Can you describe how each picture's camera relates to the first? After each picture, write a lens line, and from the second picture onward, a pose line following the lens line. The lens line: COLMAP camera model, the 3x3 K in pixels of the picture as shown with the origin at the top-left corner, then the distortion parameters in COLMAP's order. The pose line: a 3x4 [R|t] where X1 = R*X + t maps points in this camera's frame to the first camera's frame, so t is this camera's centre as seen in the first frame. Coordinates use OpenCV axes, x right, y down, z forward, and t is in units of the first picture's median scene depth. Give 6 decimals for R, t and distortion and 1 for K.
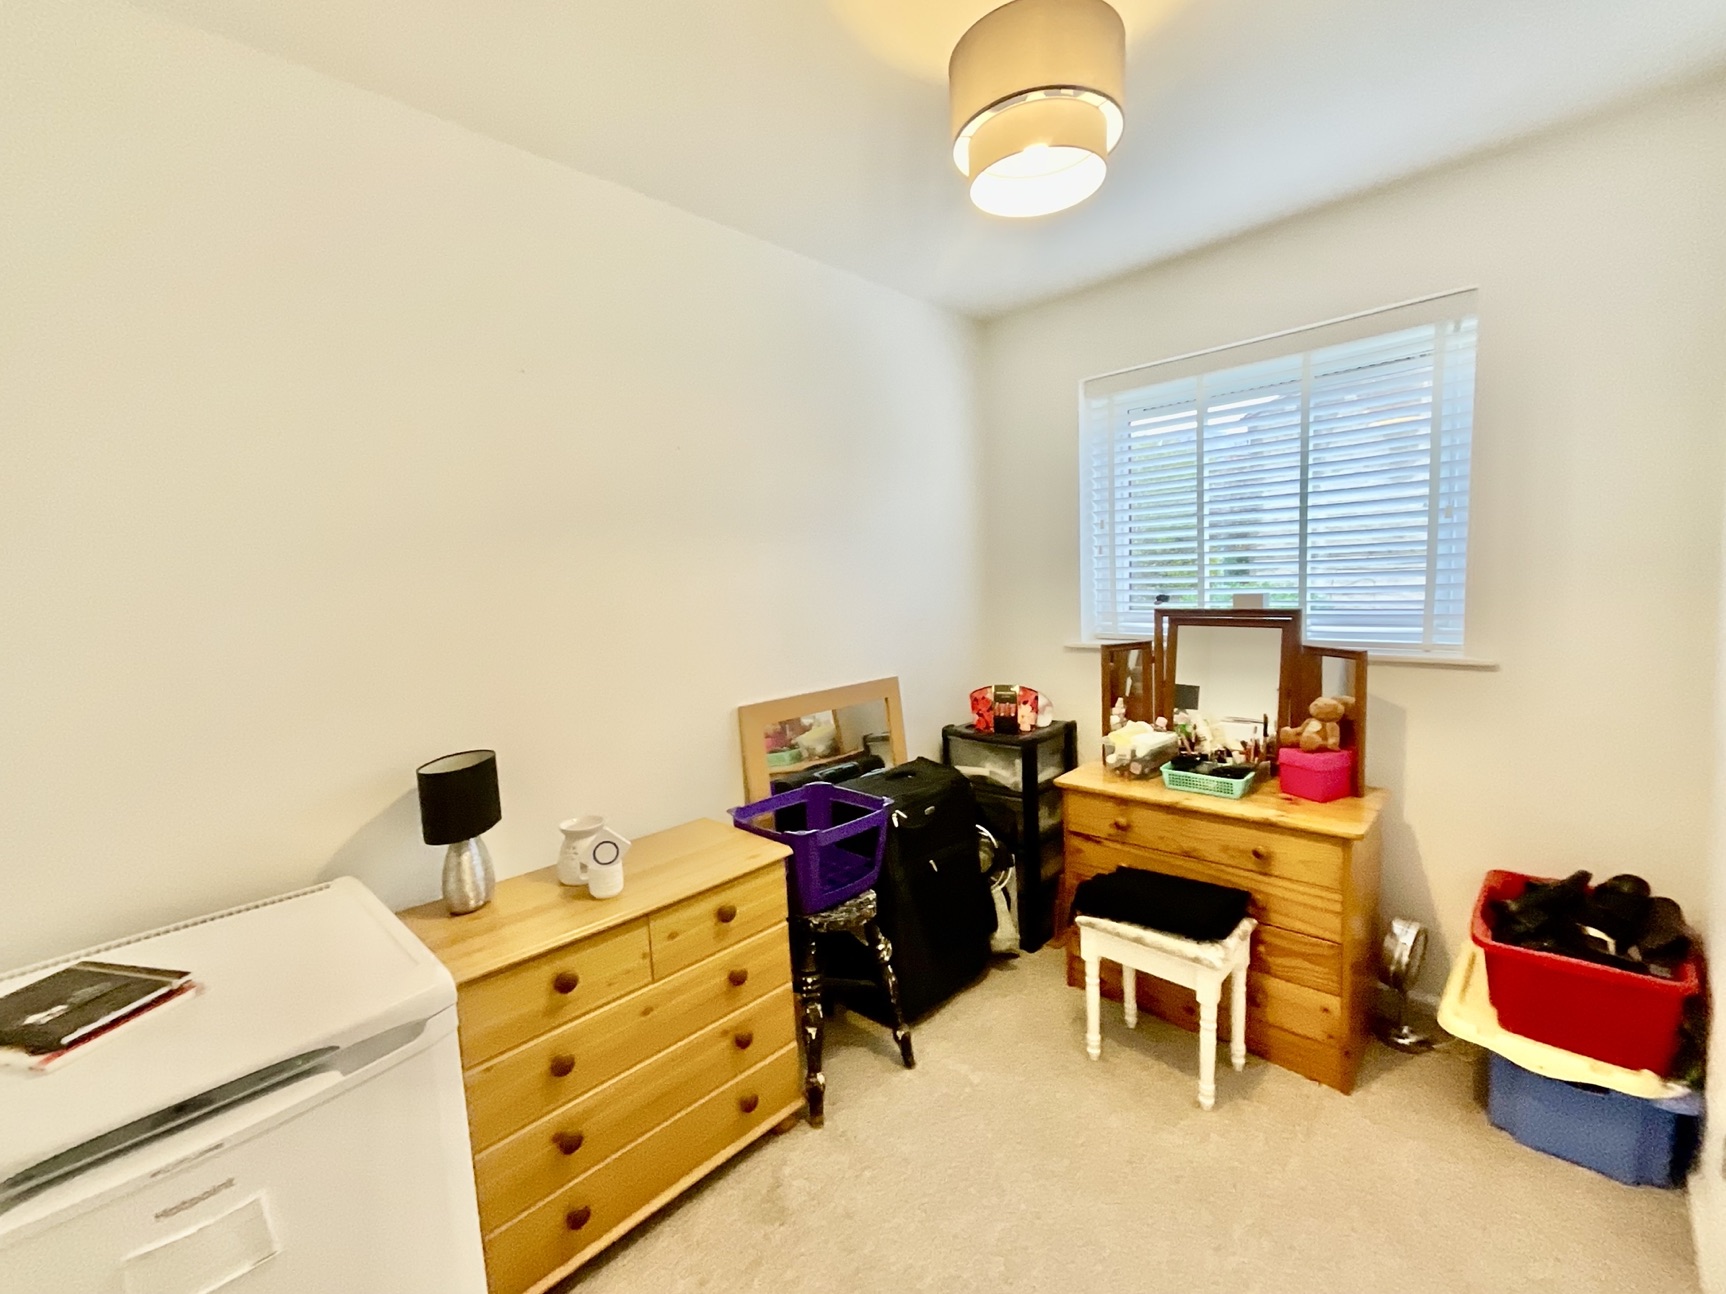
lens RADIAL K [[692.4, 0, 863.6], [0, 692.4, 651.4], [0, 0, 1]] dist [-0.000269, -0.000129]
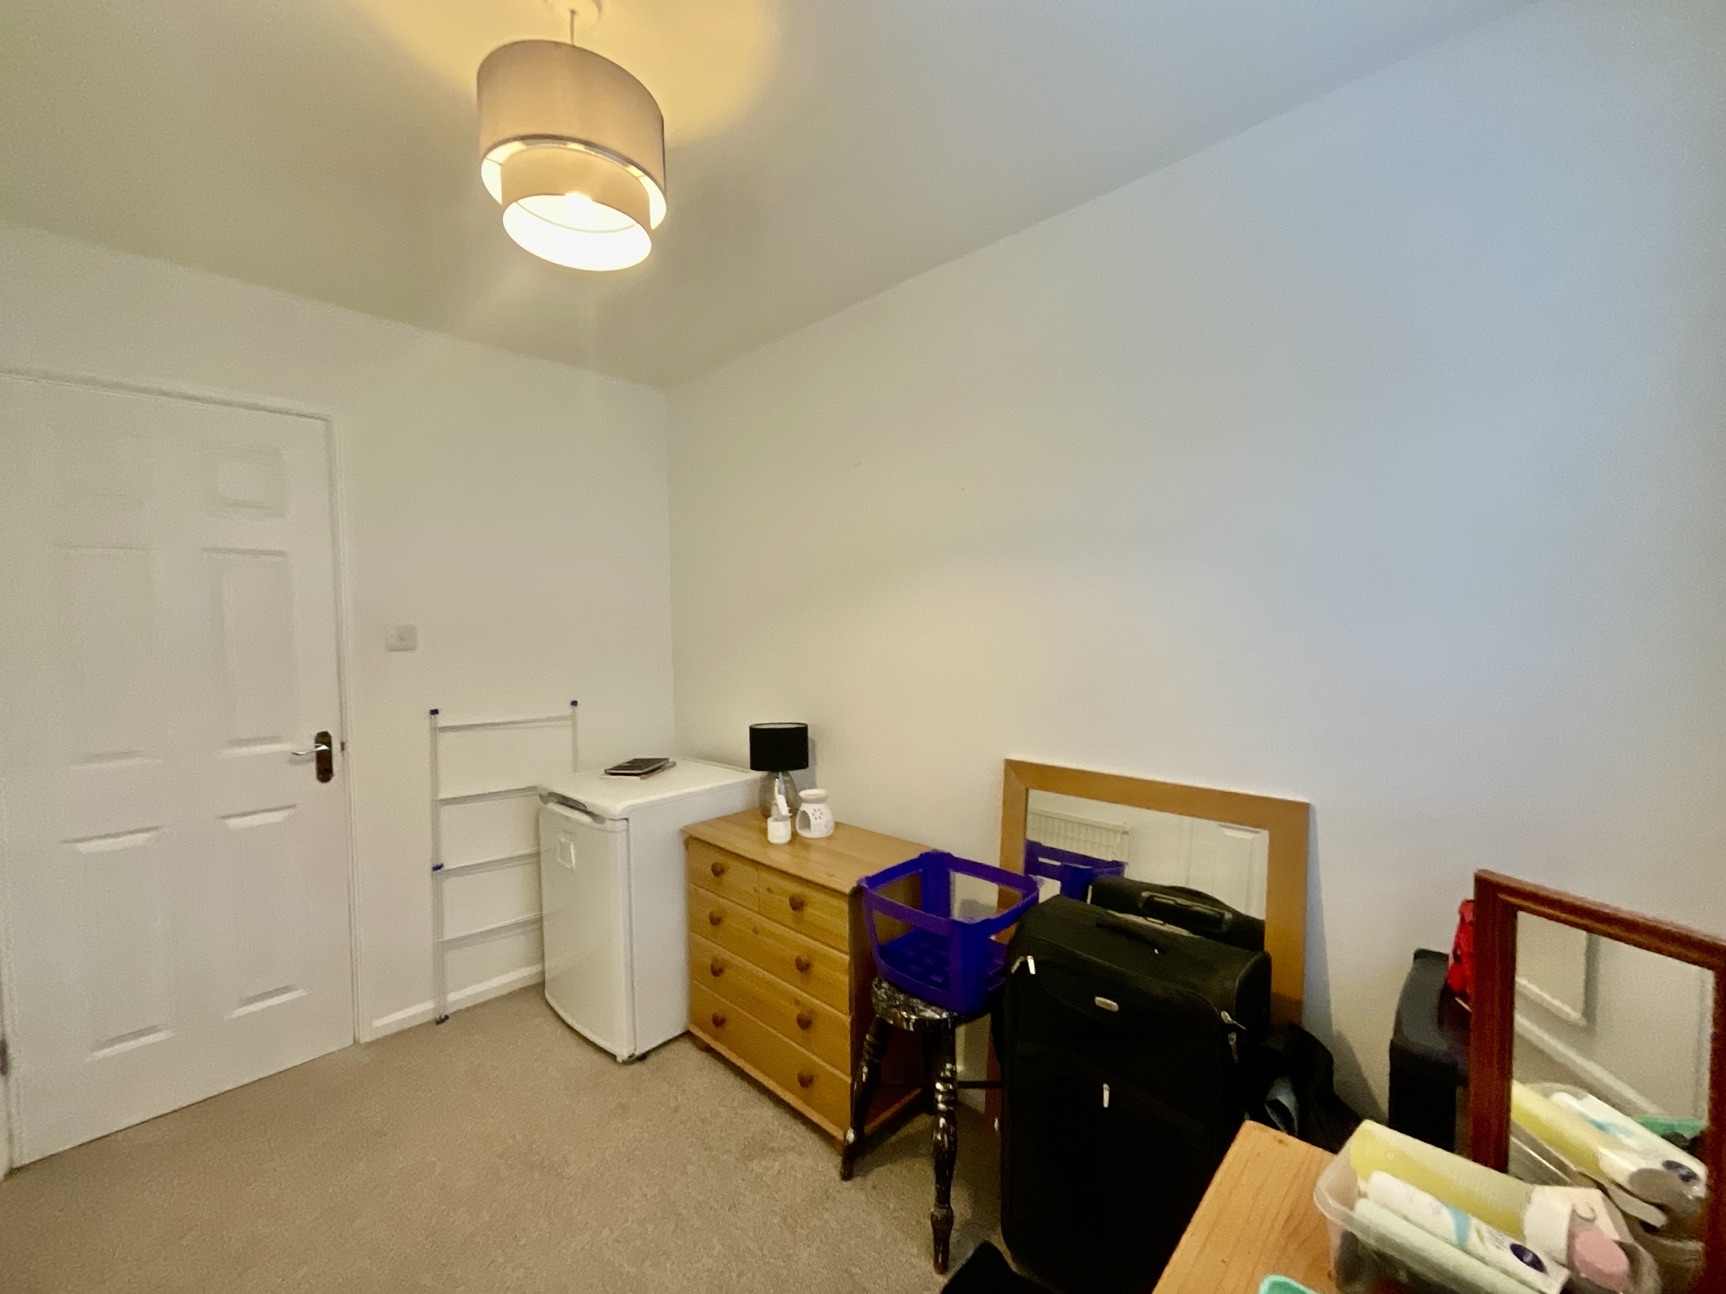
lens RADIAL K [[692.4, 0, 863.6], [0, 692.4, 651.4], [0, 0, 1]] dist [-0.000269, -0.000129]
pose [[0.040350, 0.092672, -0.994879, 0.739870], [-0.095326, 0.991505, 0.088492, -0.129975], [0.994628, 0.091267, 0.048841, 0.791169]]
